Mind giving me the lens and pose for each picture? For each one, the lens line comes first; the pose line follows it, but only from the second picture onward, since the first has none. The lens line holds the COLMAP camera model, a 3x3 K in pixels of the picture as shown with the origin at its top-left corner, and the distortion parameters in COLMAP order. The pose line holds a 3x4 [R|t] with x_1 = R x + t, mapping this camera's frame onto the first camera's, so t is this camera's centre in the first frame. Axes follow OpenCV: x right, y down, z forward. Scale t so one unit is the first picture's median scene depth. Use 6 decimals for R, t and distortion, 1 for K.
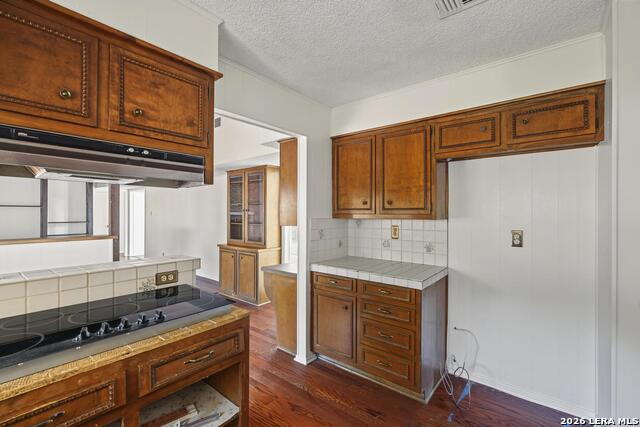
lens RADIAL K [[293.1, 0, 315.0], [0, 293.1, 211.7], [0, 0, 1]] dist [-0.008759, 0.001412]
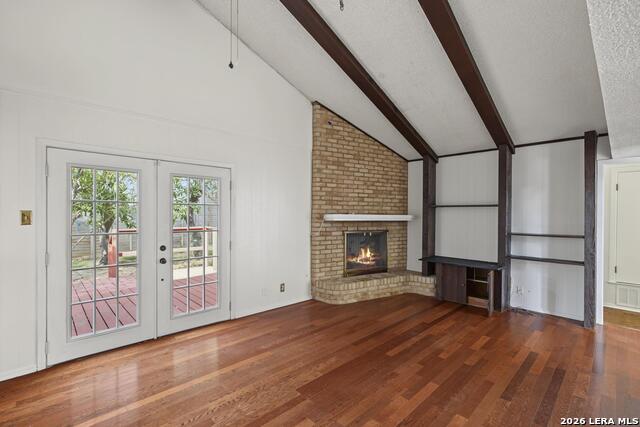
lens RADIAL K [[293.1, 0, 323.2], [0, 293.1, 215.4], [0, 0, 1]] dist [-0.008759, 0.001412]
pose [[-0.110827, 0.000561, -0.993840, -0.488331], [-0.002205, 0.999997, 0.000810, 0.002263], [0.993837, 0.002281, -0.110826, 1.109885]]
